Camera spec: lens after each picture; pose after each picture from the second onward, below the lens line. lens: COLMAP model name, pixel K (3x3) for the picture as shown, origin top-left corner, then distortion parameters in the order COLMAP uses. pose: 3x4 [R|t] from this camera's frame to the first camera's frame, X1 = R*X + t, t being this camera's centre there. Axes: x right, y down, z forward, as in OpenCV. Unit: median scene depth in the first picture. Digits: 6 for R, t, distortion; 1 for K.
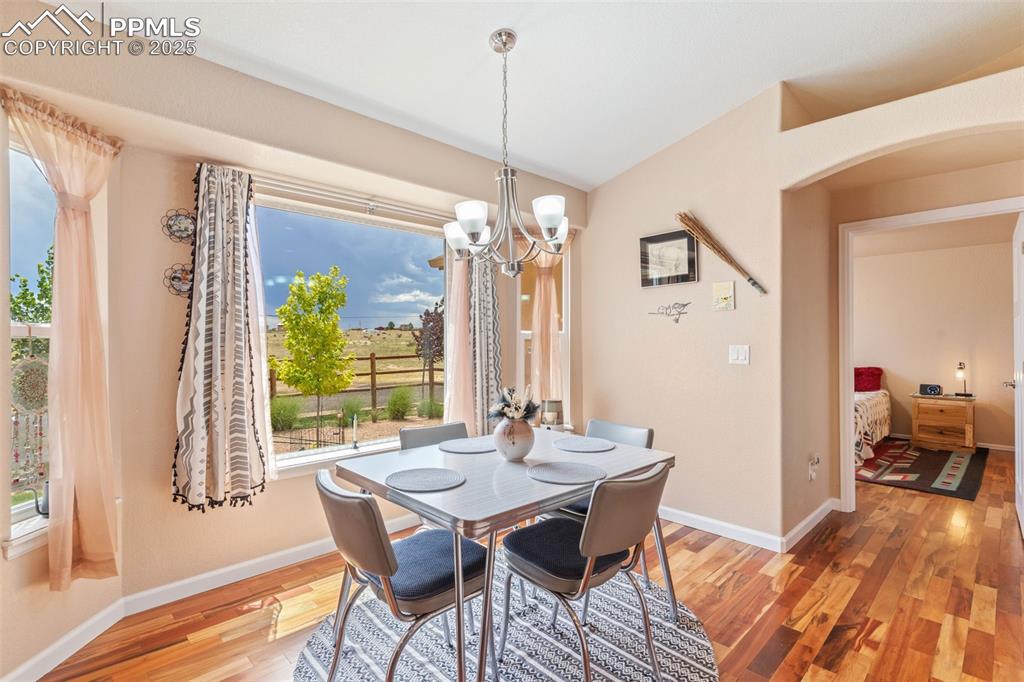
lens RADIAL K [[474.2, 0, 511.0], [0, 474.2, 341.4], [0, 0, 1]] dist [-0.002630, -0.000145]
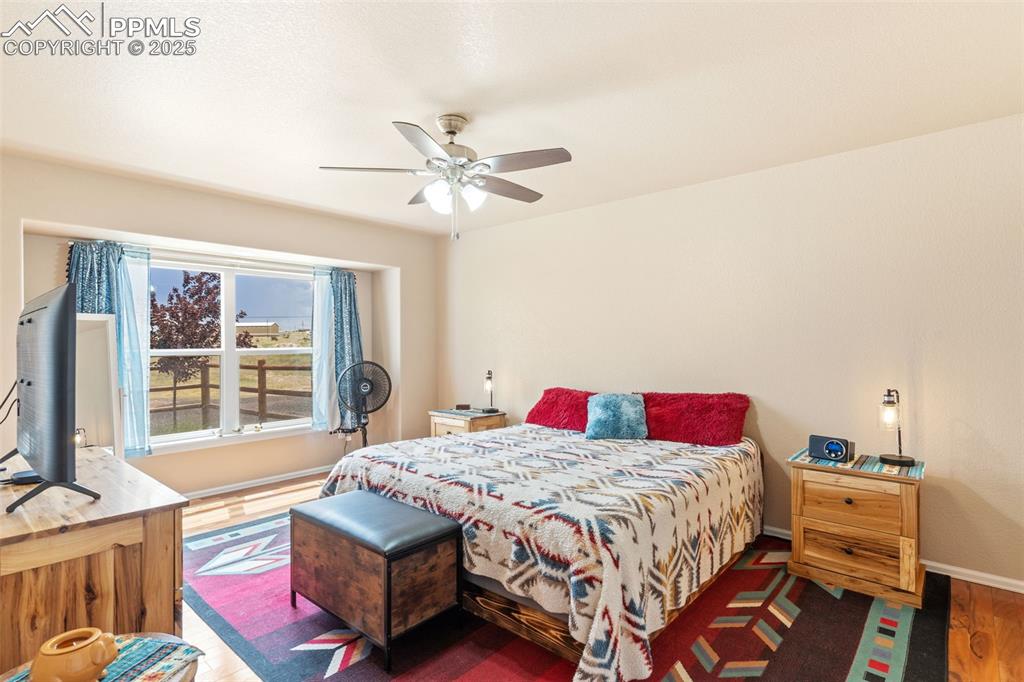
lens RADIAL K [[503.0, 0, 508.9], [0, 503.0, 339.1], [0, 0, 1]] dist [0.003289, 0.000702]
pose [[0.996647, -0.009030, 0.081317, 0.545211], [0.009300, 0.999952, -0.002944, -0.005843], [-0.081287, 0.003690, 0.996684, 0.545291]]
